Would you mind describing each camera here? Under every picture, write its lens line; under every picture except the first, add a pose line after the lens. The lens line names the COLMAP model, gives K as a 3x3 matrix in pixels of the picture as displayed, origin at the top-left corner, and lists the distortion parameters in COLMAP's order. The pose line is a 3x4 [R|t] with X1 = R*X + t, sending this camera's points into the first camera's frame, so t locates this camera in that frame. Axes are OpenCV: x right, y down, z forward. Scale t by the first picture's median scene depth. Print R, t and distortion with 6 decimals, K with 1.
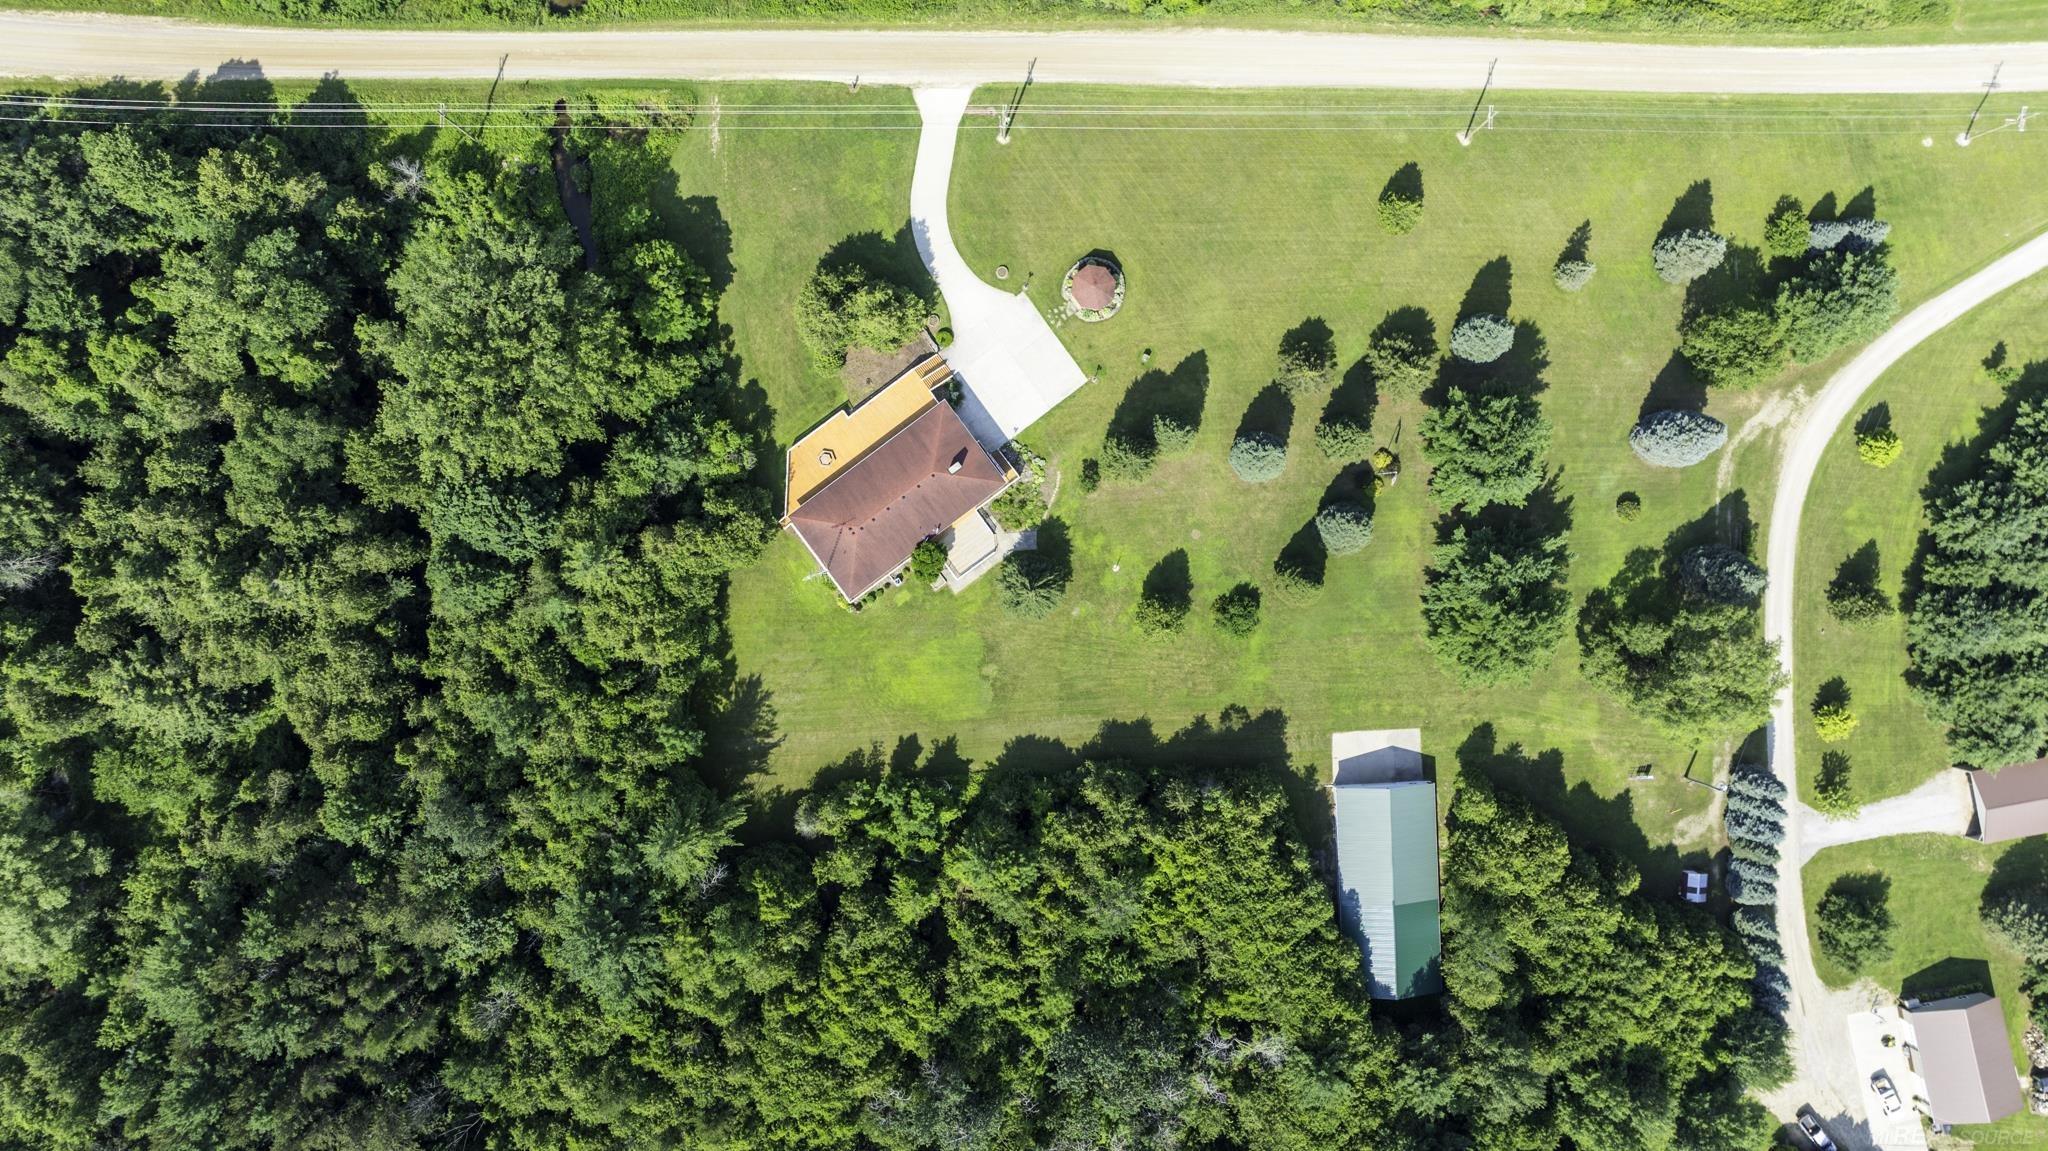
lens RADIAL K [[1417.3, 0, 1024.0], [0, 1417.3, 575.5], [0, 0, 1]] dist [-0.025775, -0.000864]
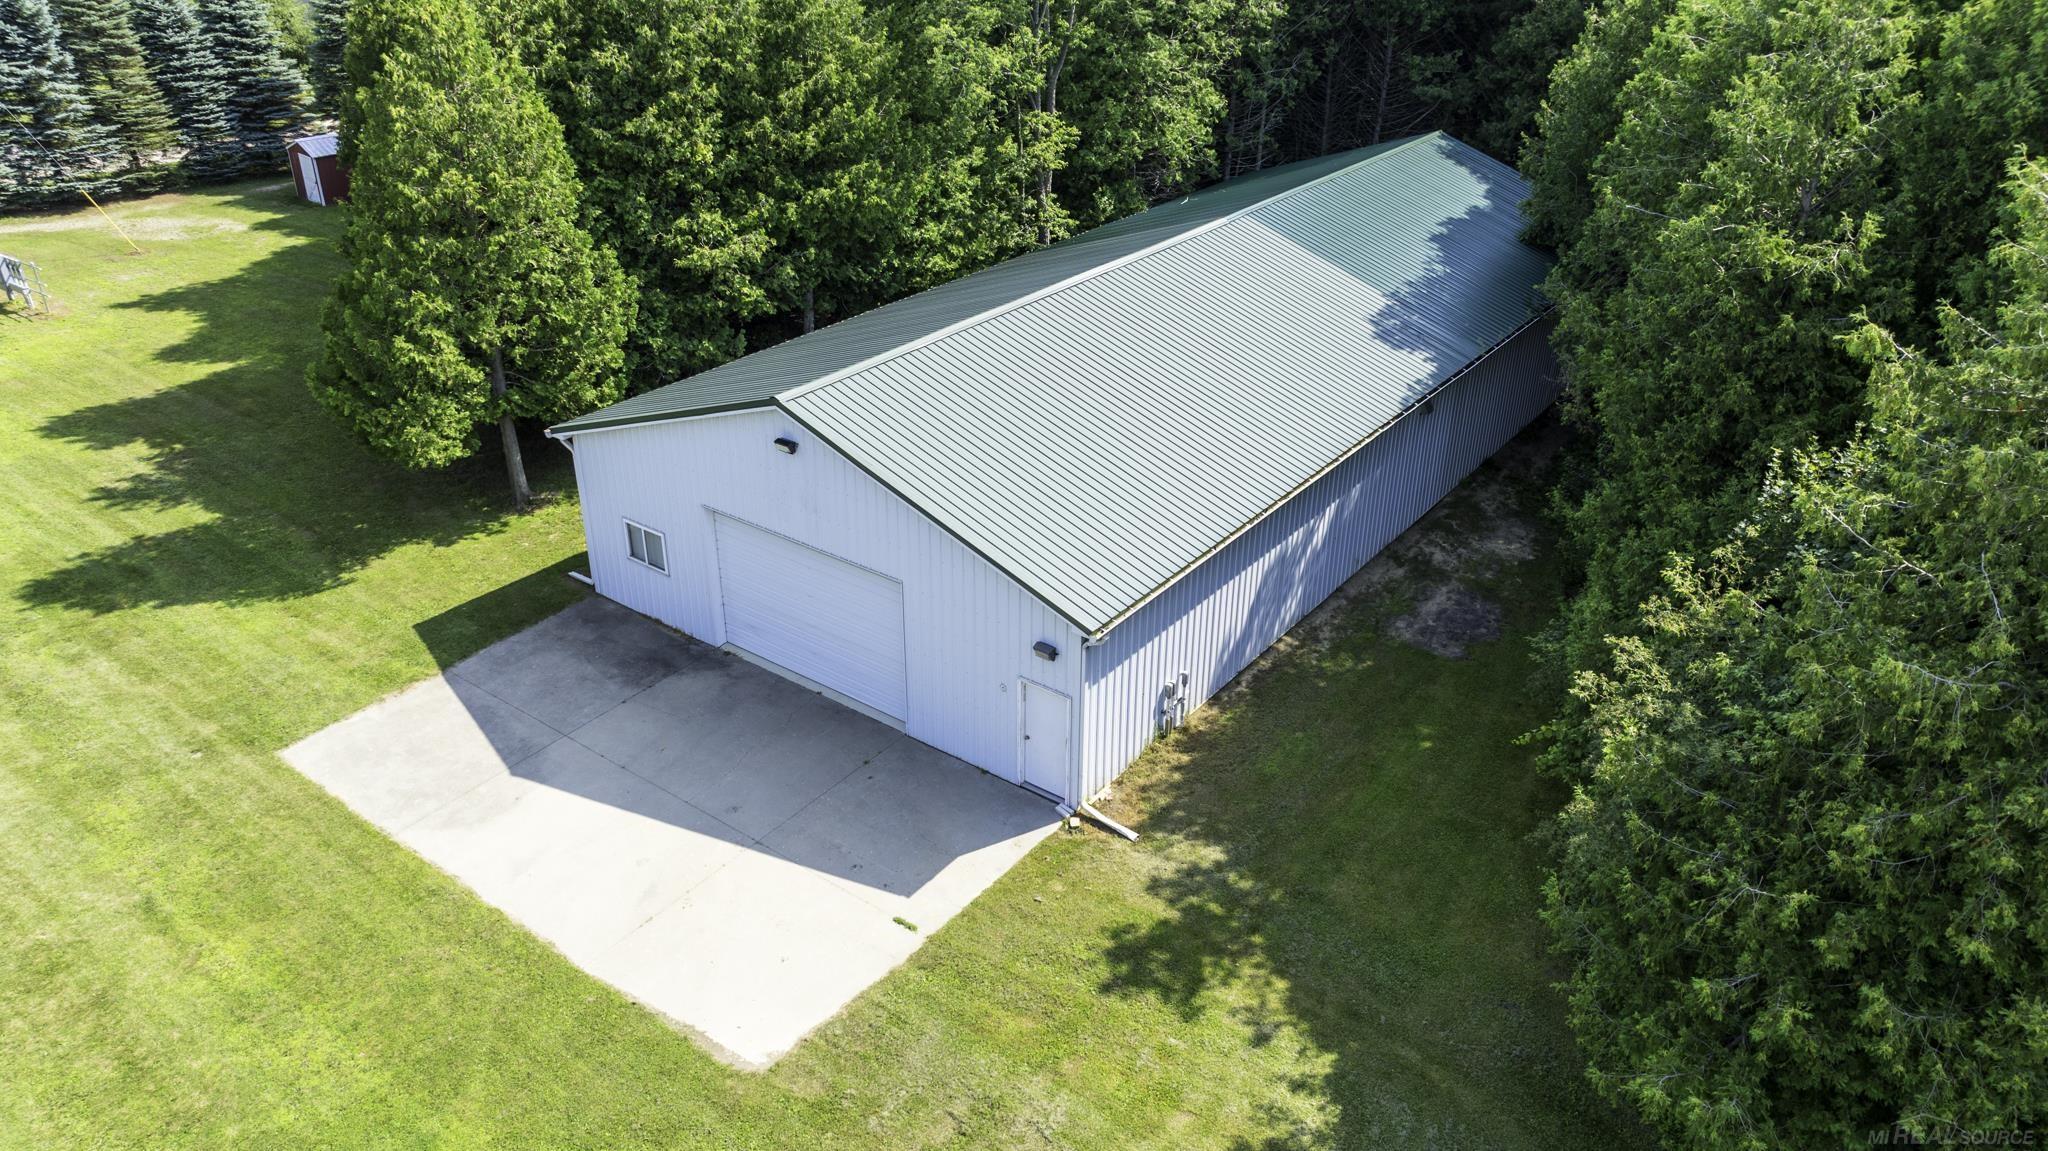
lens RADIAL K [[1417.3, 0, 1024.0], [0, 1417.3, 575.5], [0, 0, 1]] dist [-0.025775, -0.000864]
pose [[-0.773252, -0.297206, 0.560134, 0.160544], [0.633606, -0.396959, 0.664054, 0.072861], [0.024989, 0.868385, 0.495261, 0.922604]]
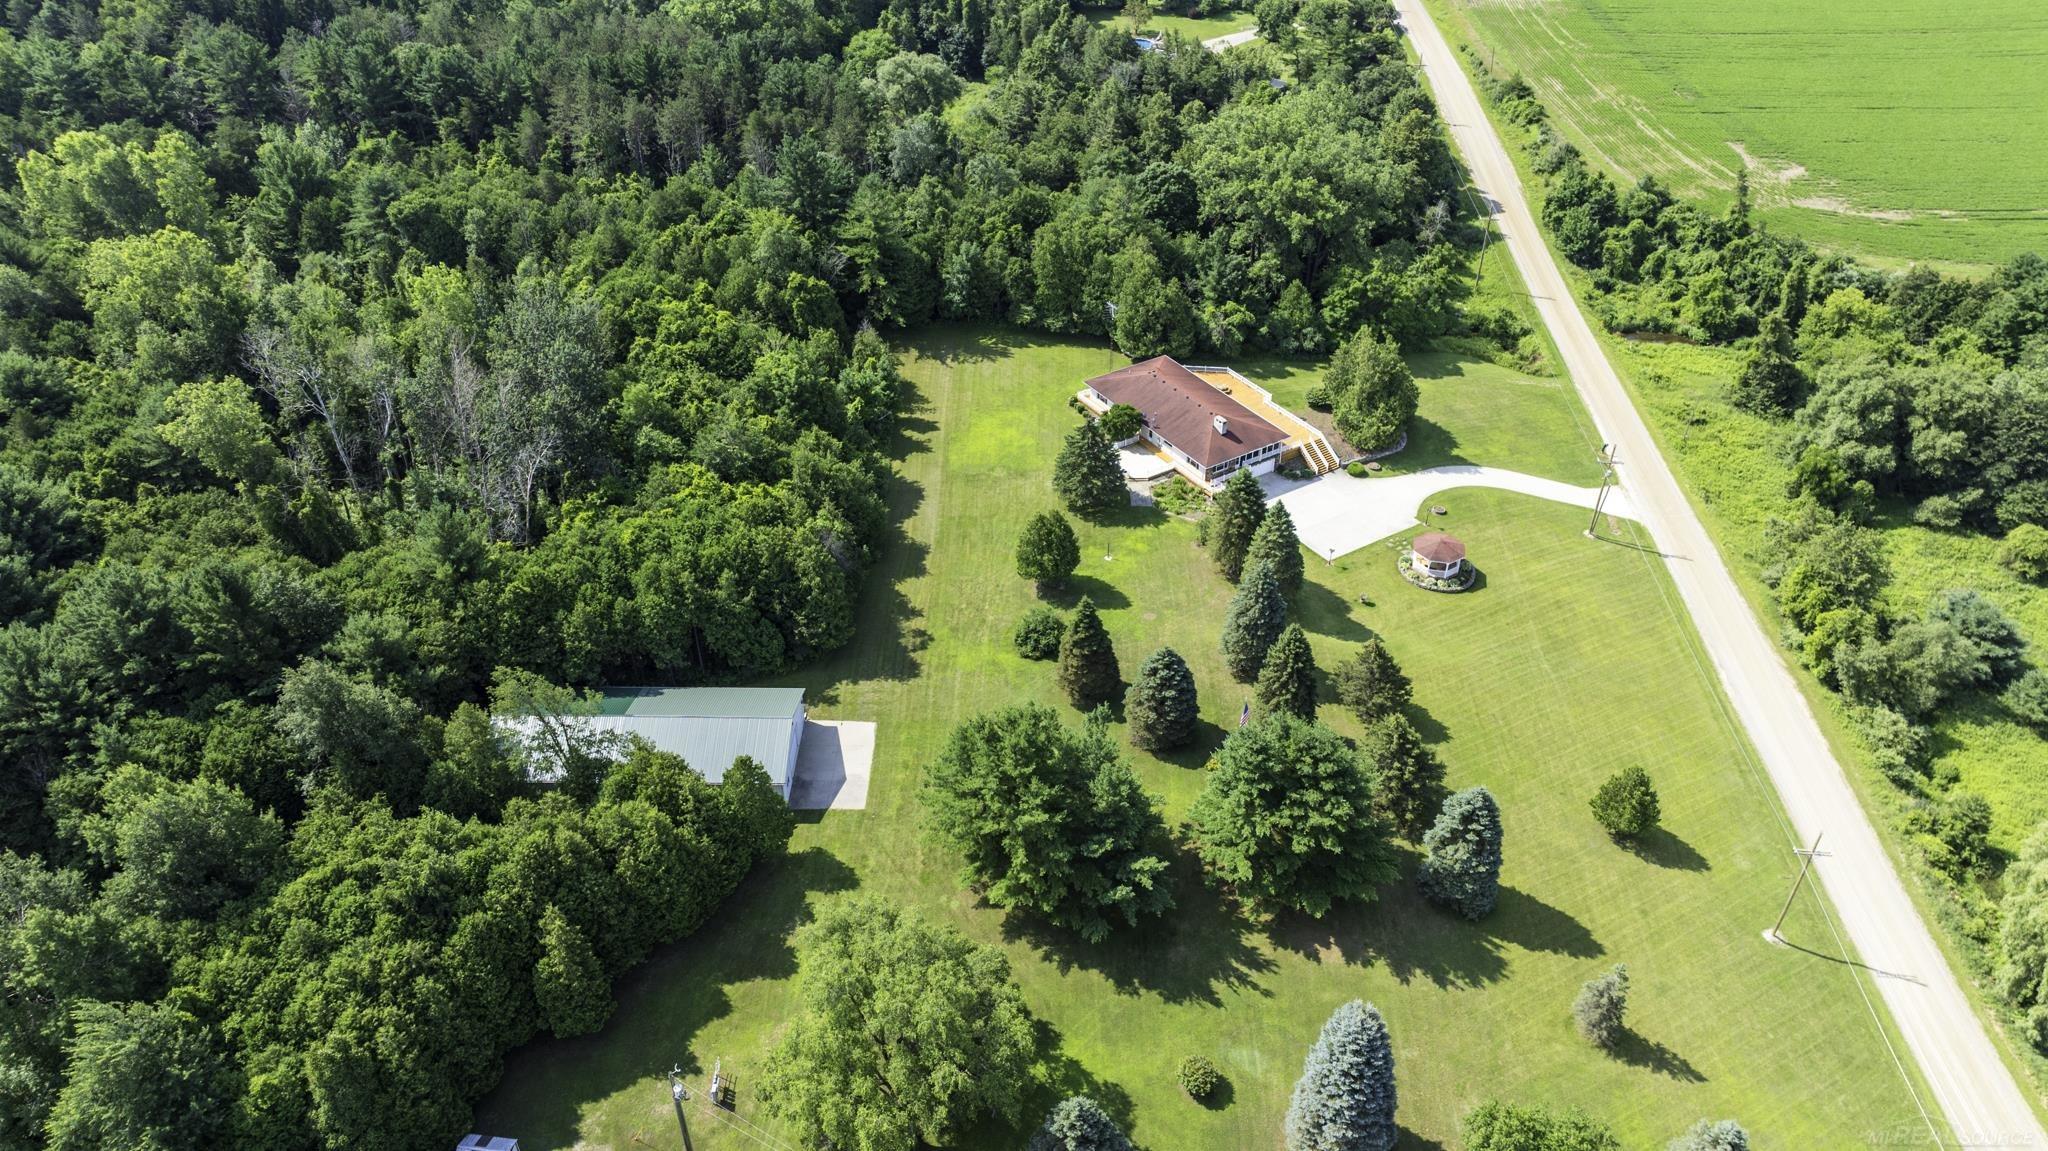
lens RADIAL K [[1417.3, 0, 1024.0], [0, 1417.3, 575.5], [0, 0, 1]] dist [-0.025775, -0.000864]
pose [[-0.062034, 0.597291, -0.799622, 0.747569], [-0.997631, -0.060977, 0.031848, 0.017816], [-0.029736, 0.799703, 0.599659, 0.502148]]
